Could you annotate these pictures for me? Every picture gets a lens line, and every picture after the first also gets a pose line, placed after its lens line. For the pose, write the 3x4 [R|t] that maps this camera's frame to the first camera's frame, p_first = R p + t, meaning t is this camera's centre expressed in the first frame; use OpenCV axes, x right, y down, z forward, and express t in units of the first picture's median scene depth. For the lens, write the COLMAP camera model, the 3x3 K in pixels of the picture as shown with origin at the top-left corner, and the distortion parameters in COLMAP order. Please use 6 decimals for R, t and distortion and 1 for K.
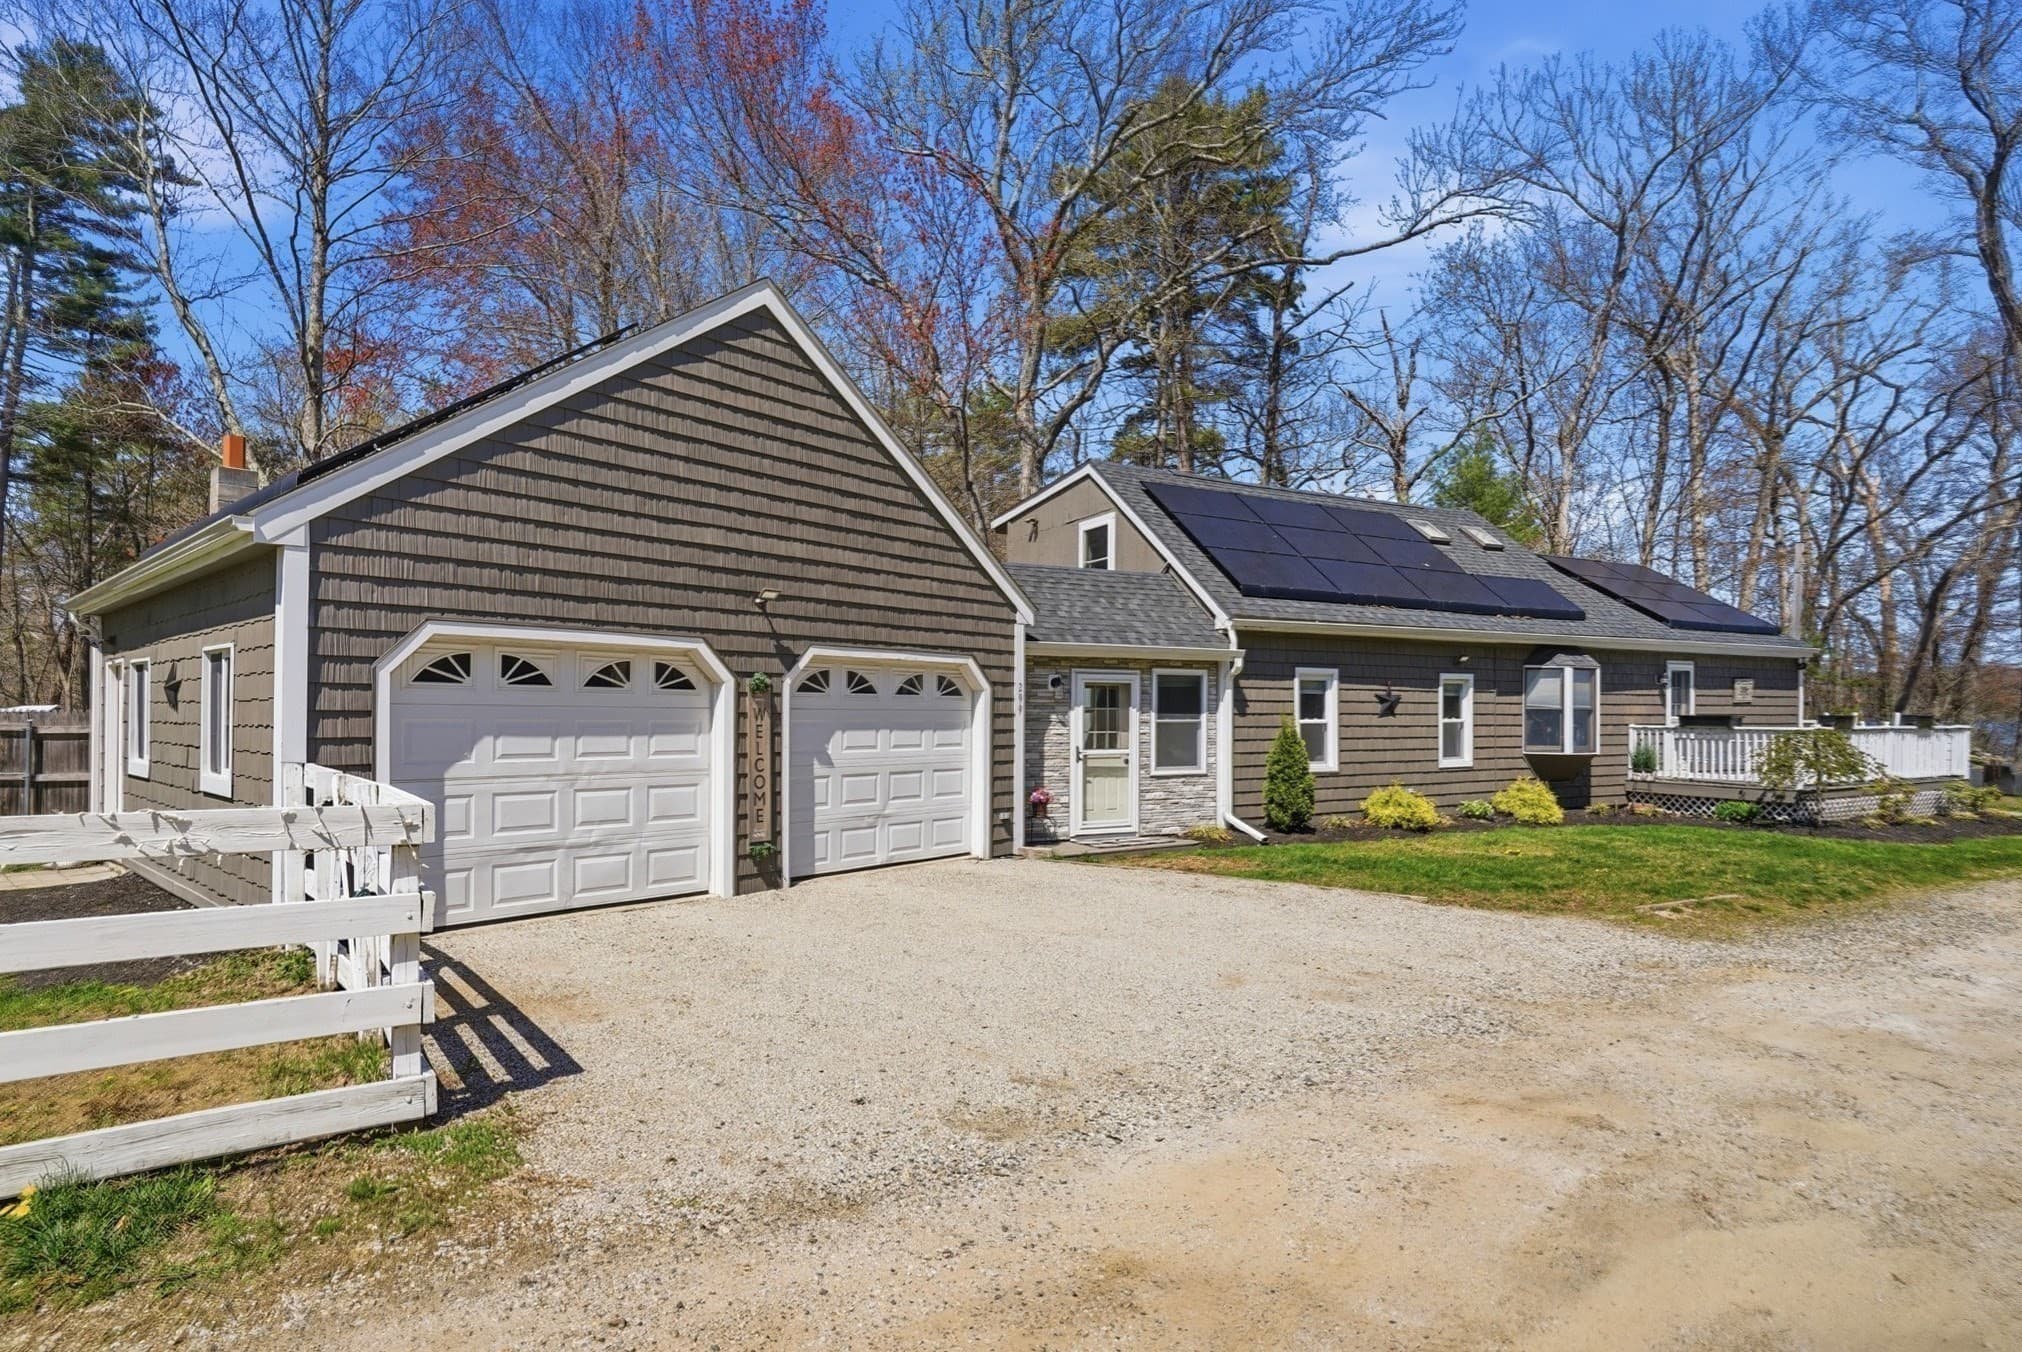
lens RADIAL K [[1340.6, 0, 1011.0], [0, 1340.6, 676.0], [0, 0, 1]] dist [-0.005652, 0.003039]
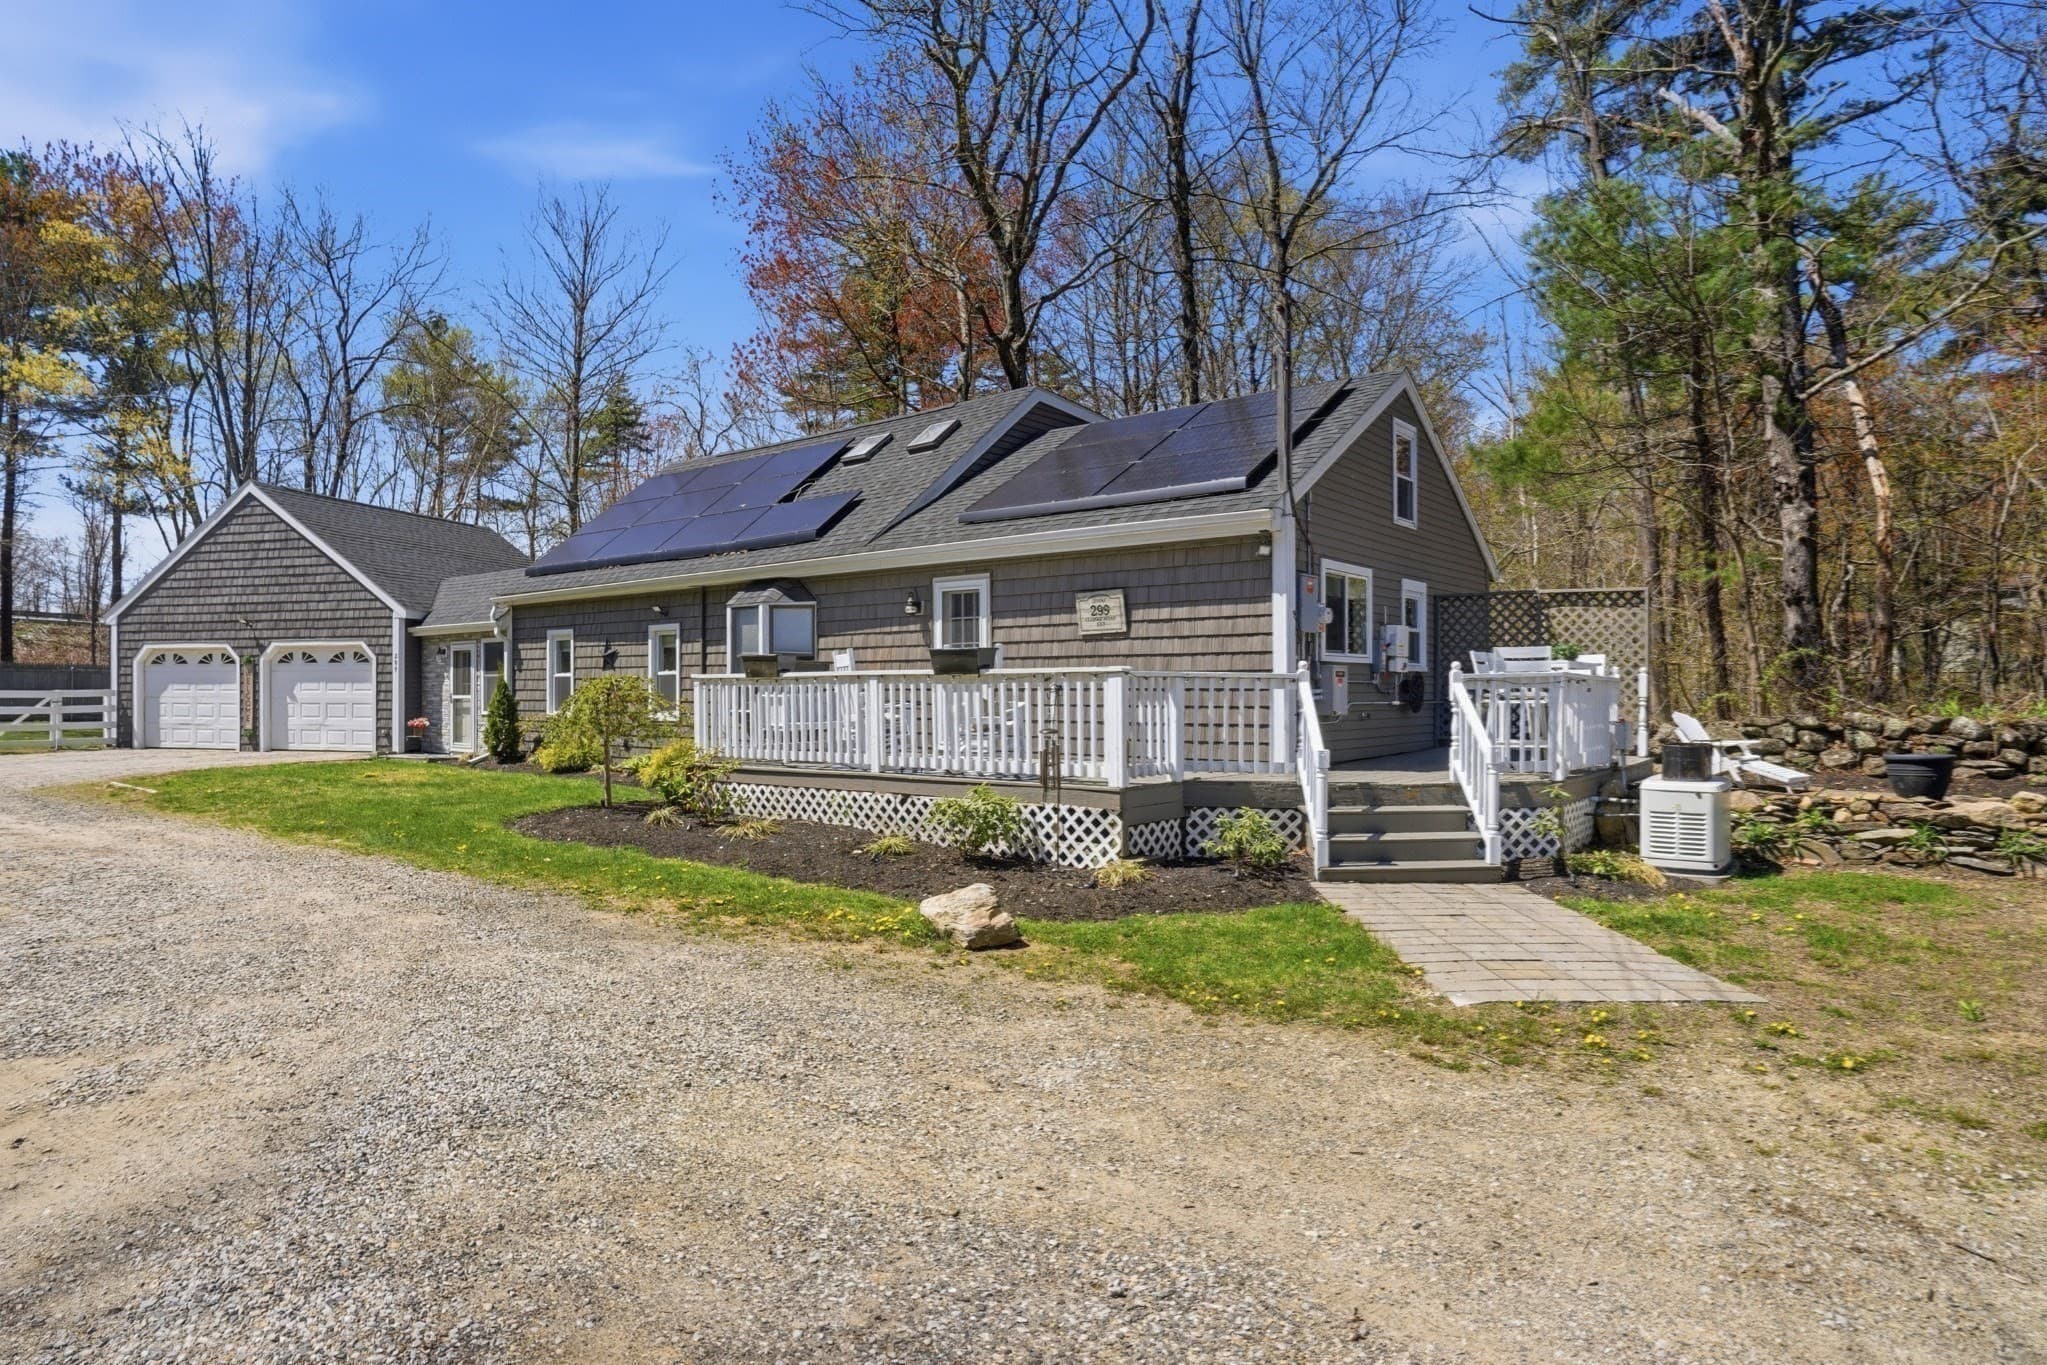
lens RADIAL K [[1357.2, 0, 1023.5], [0, 1357.2, 682.5], [0, 0, 1]] dist [-0.005652, 0.003039]
pose [[0.194282, -0.004671, -0.980935, 1.809721], [0.030473, 0.999535, 0.001276, 0.062804], [0.980472, -0.030140, 0.194334, 1.434582]]
